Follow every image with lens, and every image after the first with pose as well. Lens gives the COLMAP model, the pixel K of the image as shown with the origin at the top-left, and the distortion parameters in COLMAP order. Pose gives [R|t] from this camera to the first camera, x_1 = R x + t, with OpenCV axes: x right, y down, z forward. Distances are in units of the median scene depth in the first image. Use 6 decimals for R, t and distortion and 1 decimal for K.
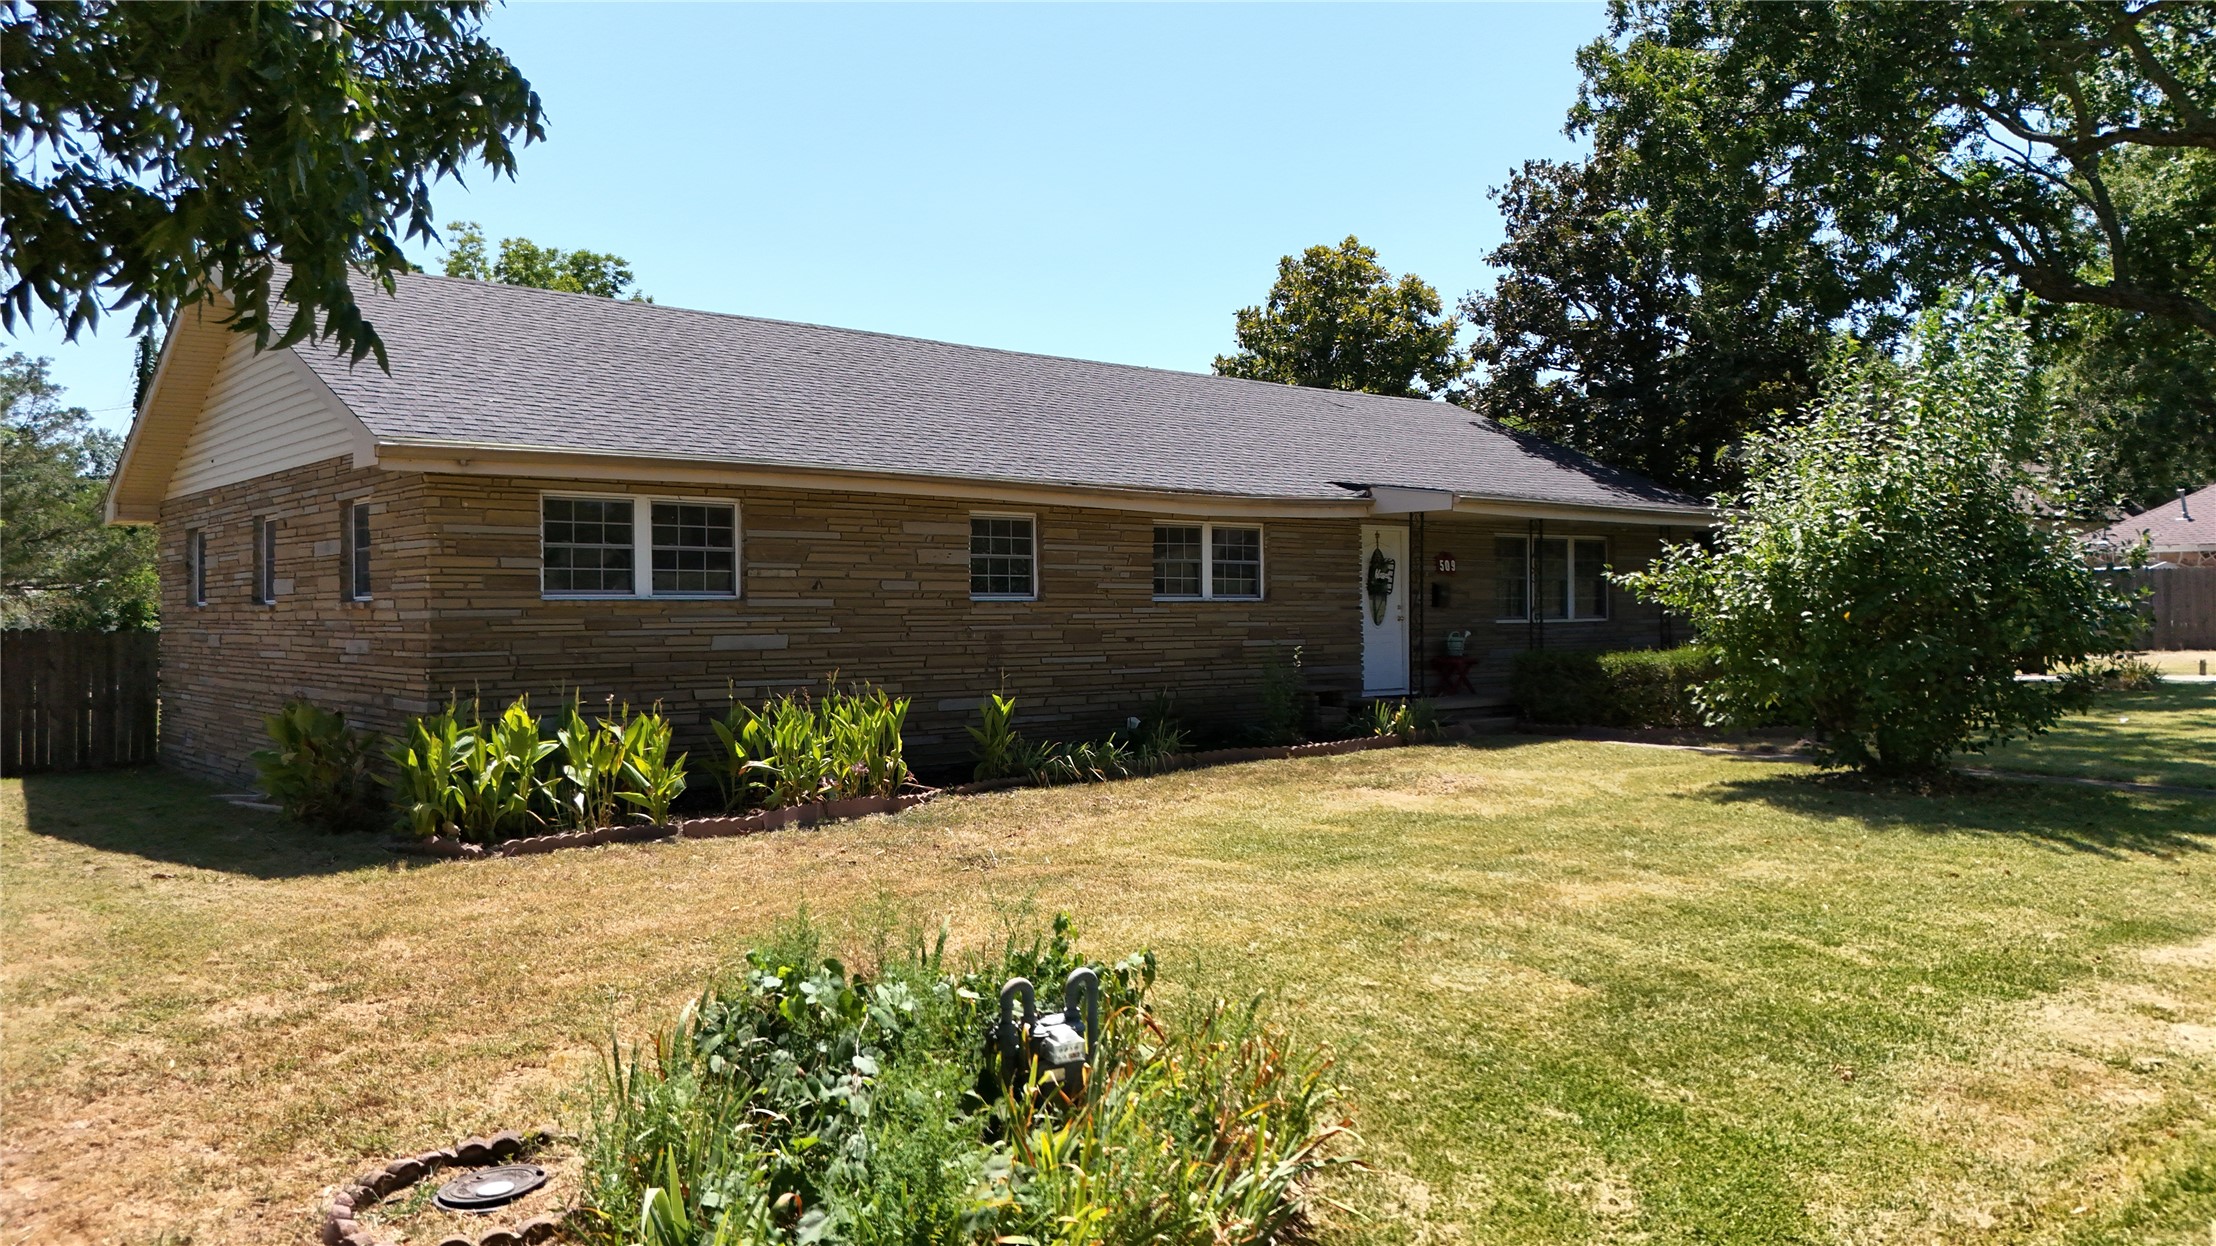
lens RADIAL K [[1628.4, 0, 1108.0], [0, 1628.4, 623.0], [0, 0, 1]] dist [0.087383, -0.091683]
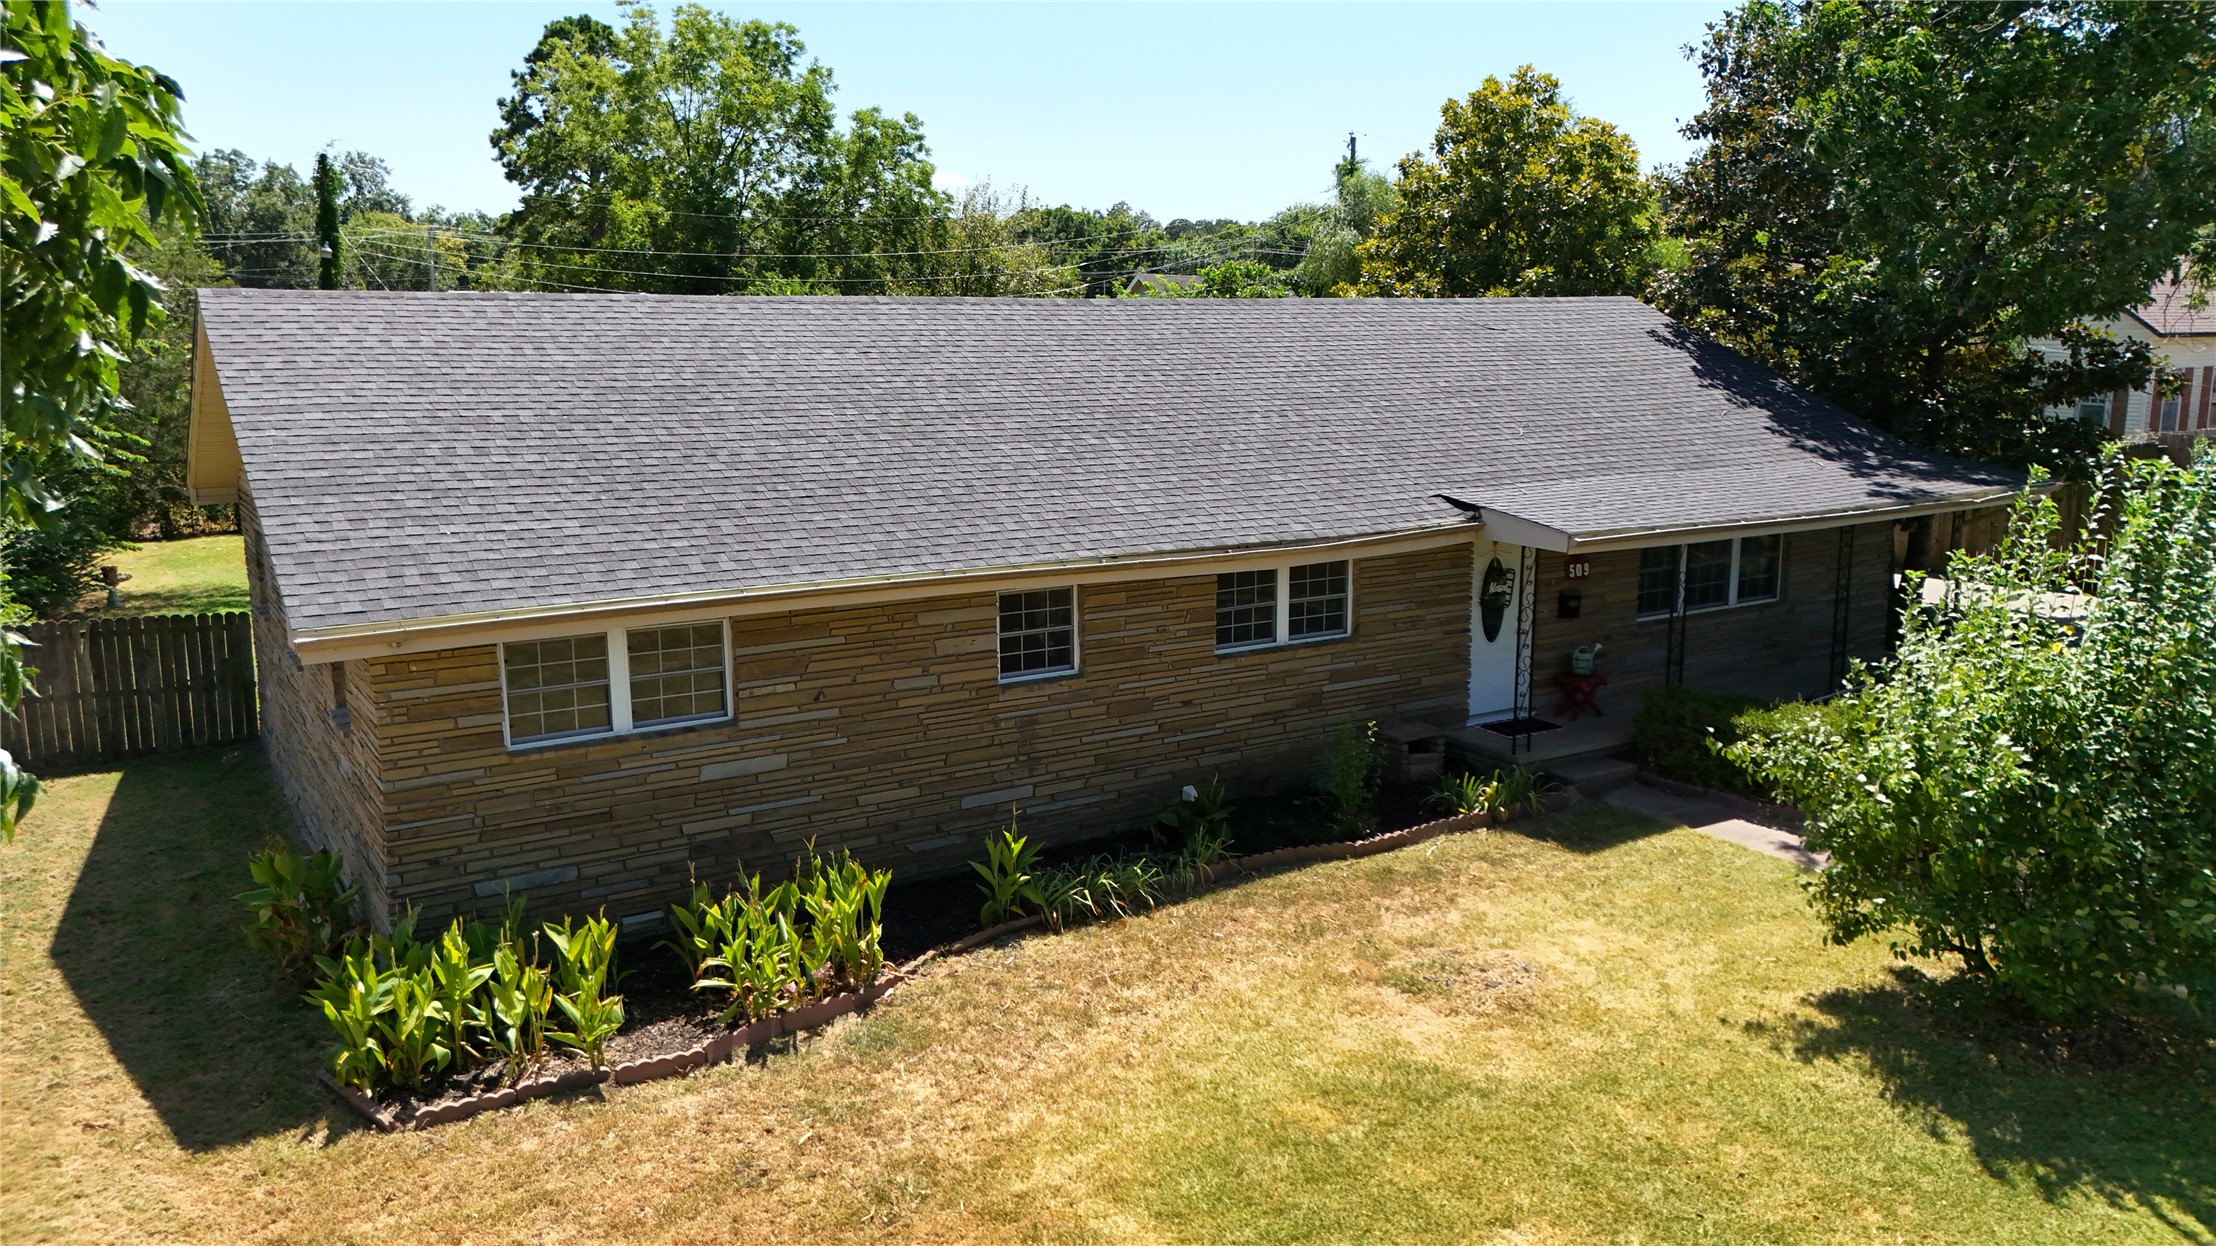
lens RADIAL K [[1630.8, 0, 1108.0], [0, 1630.8, 623.0], [0, 0, 1]] dist [0.094367, -0.117754]
pose [[0.990245, 0.027986, -0.136498, 0.097800], [-0.003057, 0.983750, 0.179519, -0.207539], [0.139304, -0.177350, 0.974239, 0.116710]]
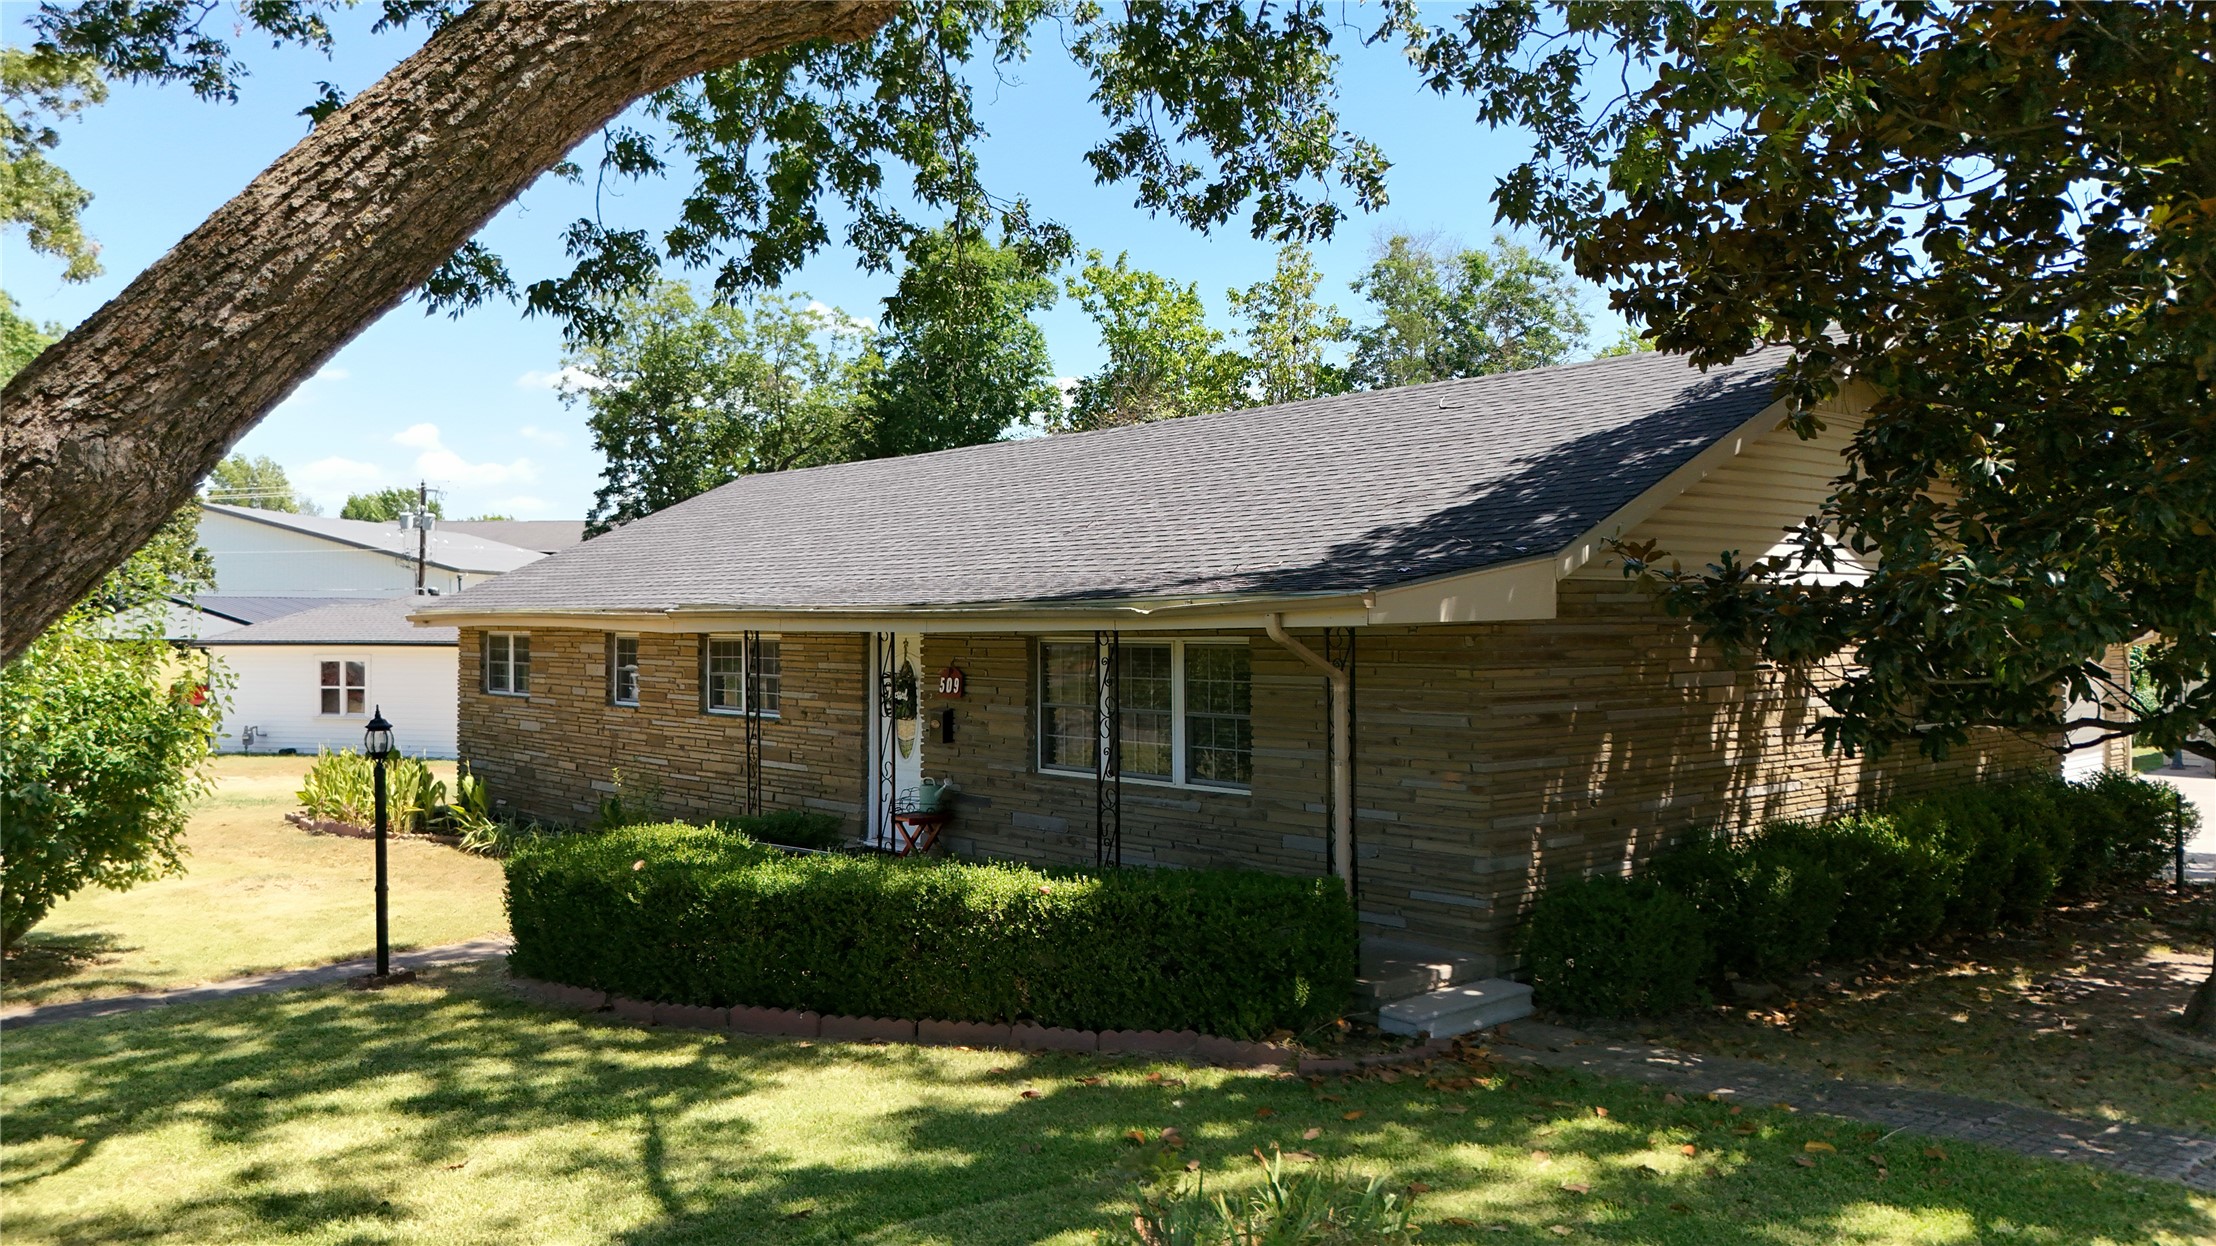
lens RADIAL K [[1641.4, 0, 1105.5], [0, 1641.4, 623.1], [0, 0, 1]] dist [0.098060, -0.113391]
pose [[0.012268, 0.005198, -0.999911, 1.165020], [-0.006509, 0.999966, 0.005119, -0.083376], [0.999904, 0.006446, 0.012302, 1.327299]]
